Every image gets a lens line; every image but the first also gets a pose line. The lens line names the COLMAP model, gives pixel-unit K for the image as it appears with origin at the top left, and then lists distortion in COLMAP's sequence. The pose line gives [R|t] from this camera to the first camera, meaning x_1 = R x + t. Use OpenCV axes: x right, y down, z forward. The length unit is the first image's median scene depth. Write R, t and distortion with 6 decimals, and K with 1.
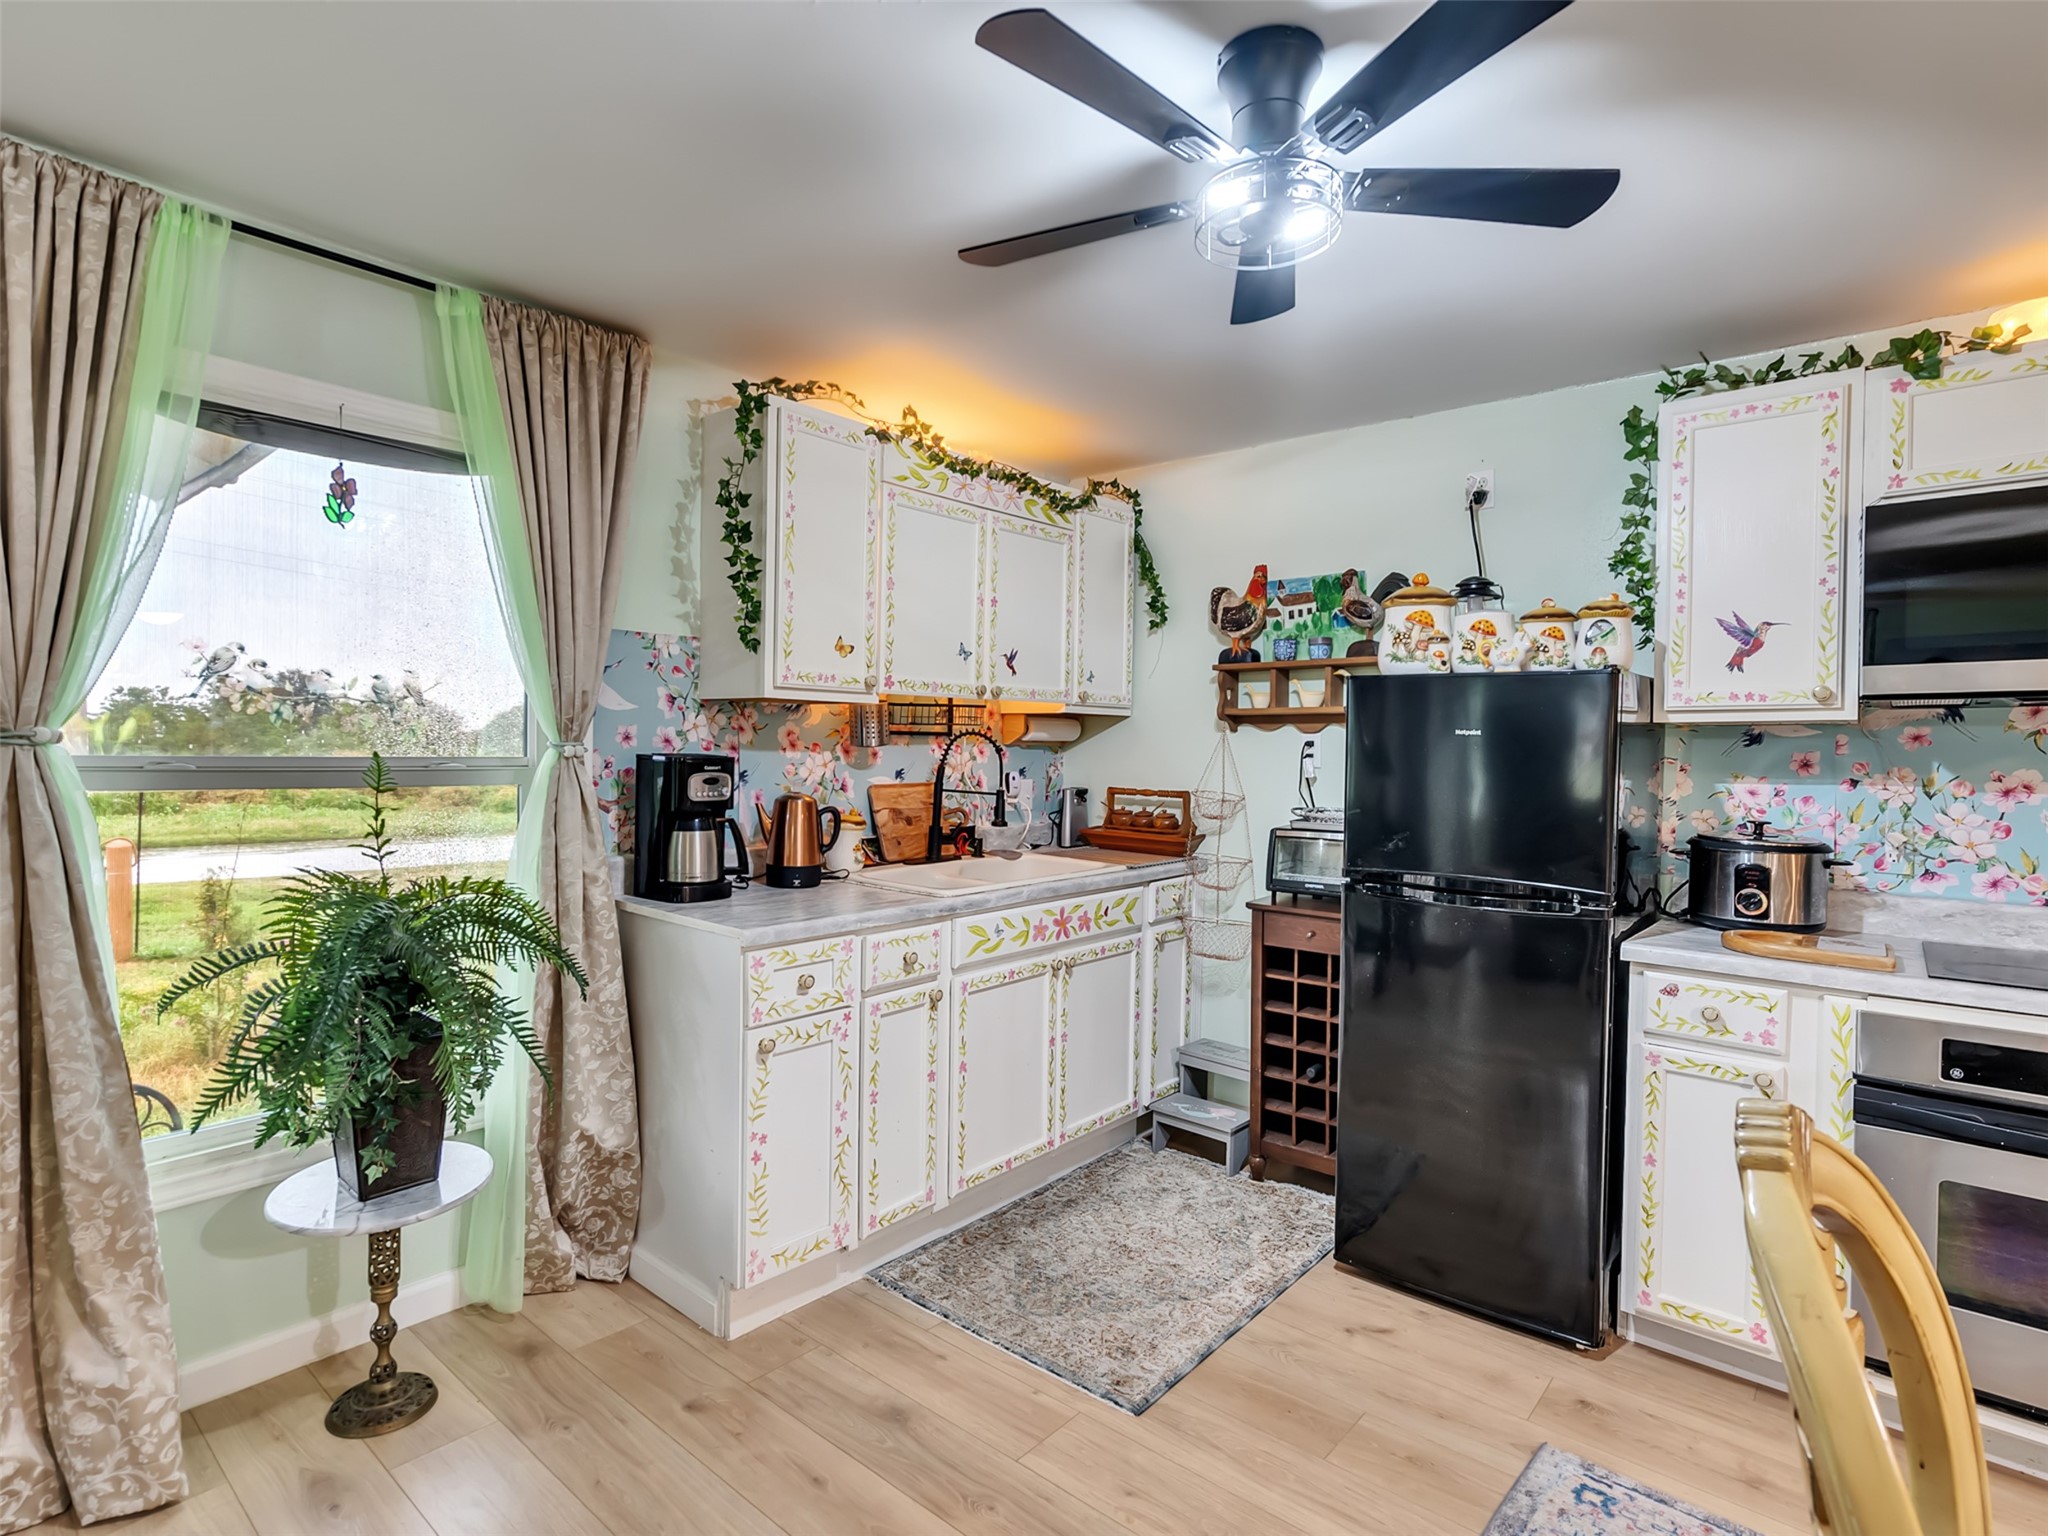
lens RADIAL K [[1050.2, 0, 1012.6], [0, 1050.2, 769.9], [0, 0, 1]] dist [-0.001789, 0.001745]
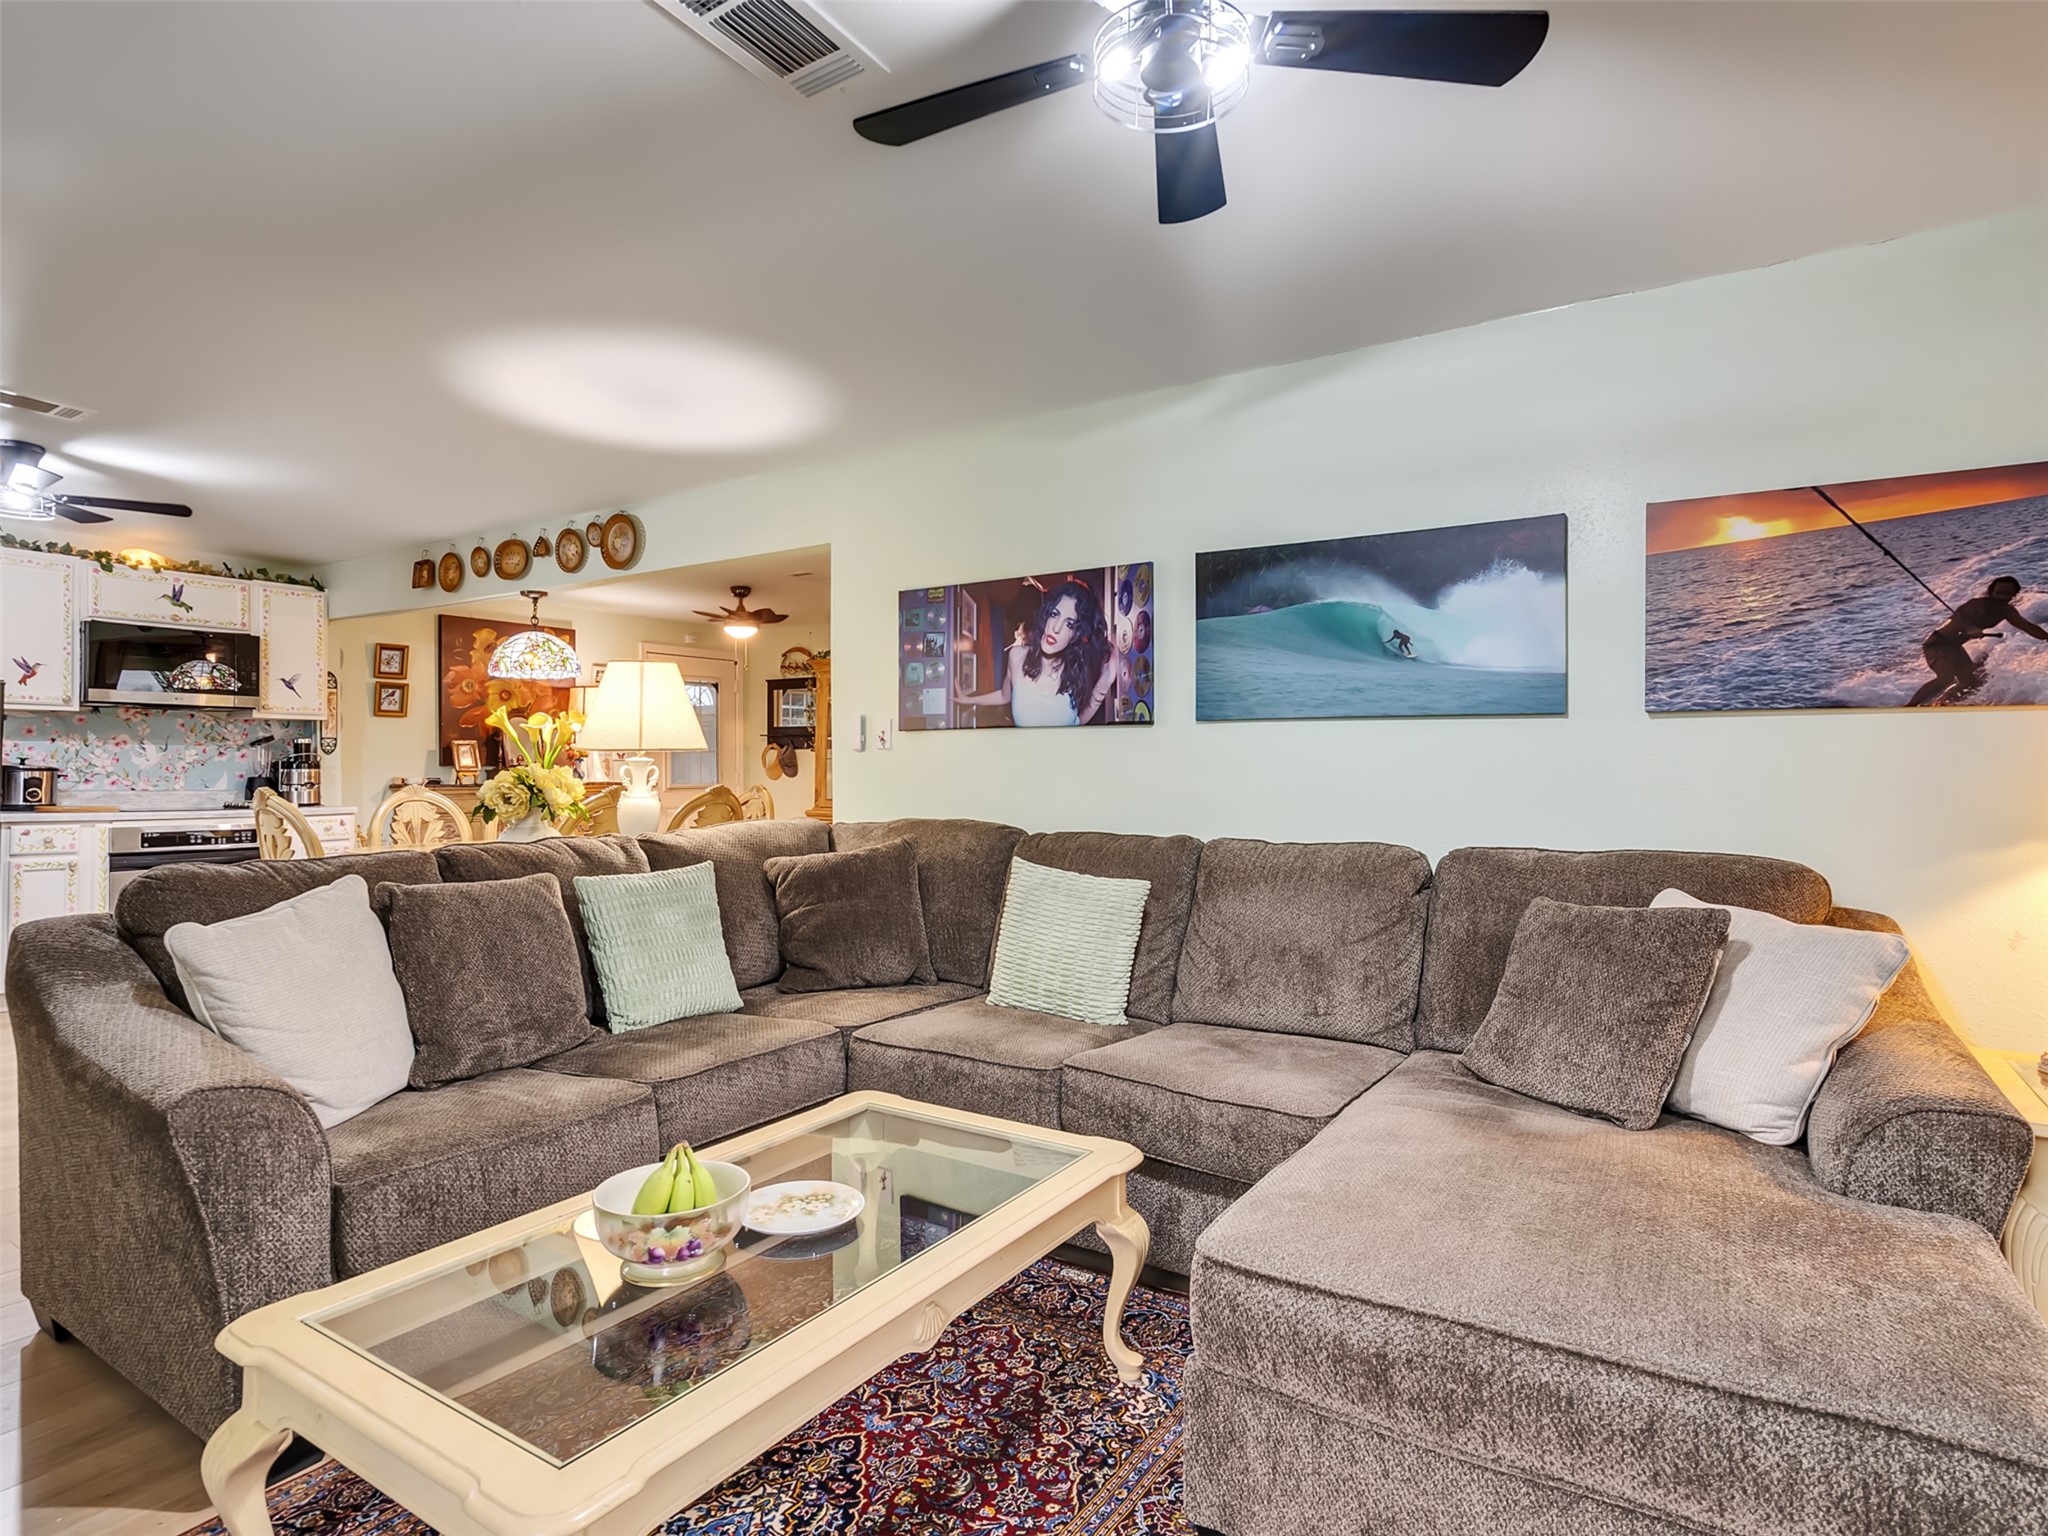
lens RADIAL K [[1103.5, 0, 1009.6], [0, 1103.5, 765.8], [0, 0, 1]] dist [-0.002594, 0.002659]
pose [[-0.129523, -0.008116, 0.991543, -1.576276], [0.008423, 0.999921, 0.009285, 0.056822], [-0.991541, 0.009555, -0.129444, -0.597050]]
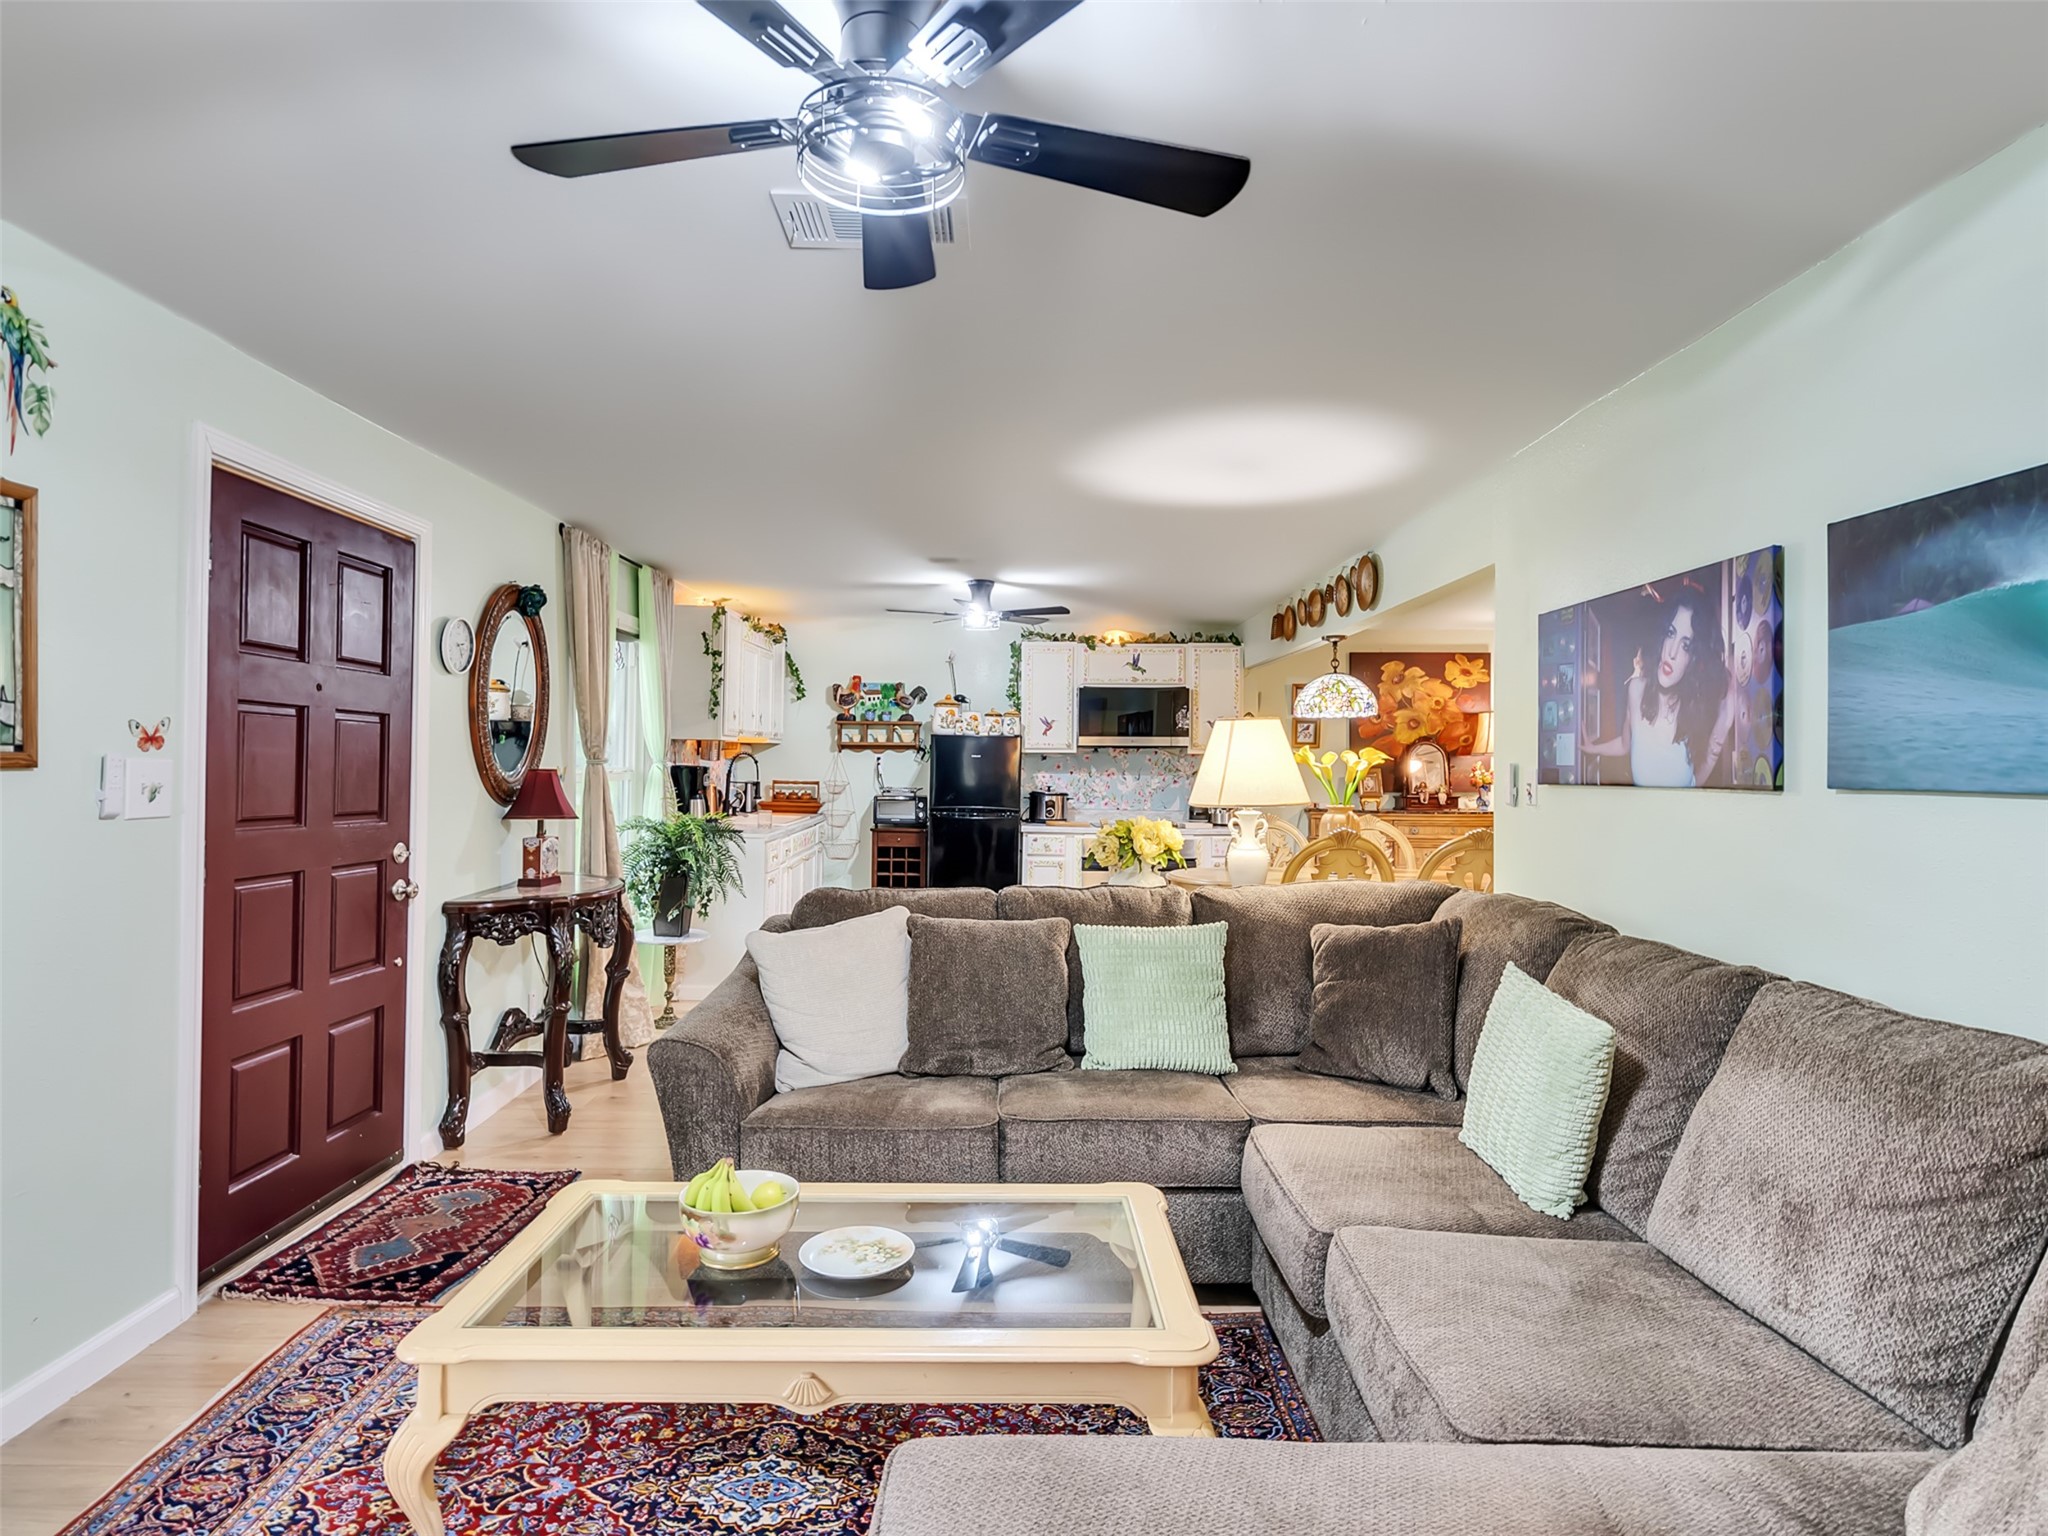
lens RADIAL K [[1103.5, 0, 1009.6], [0, 1103.5, 765.8], [0, 0, 1]] dist [-0.002594, 0.002659]
pose [[0.753898, -0.005822, 0.656966, -1.322885], [0.009788, 0.999949, -0.002370, -0.002065], [-0.656919, 0.008217, 0.753916, -1.188696]]
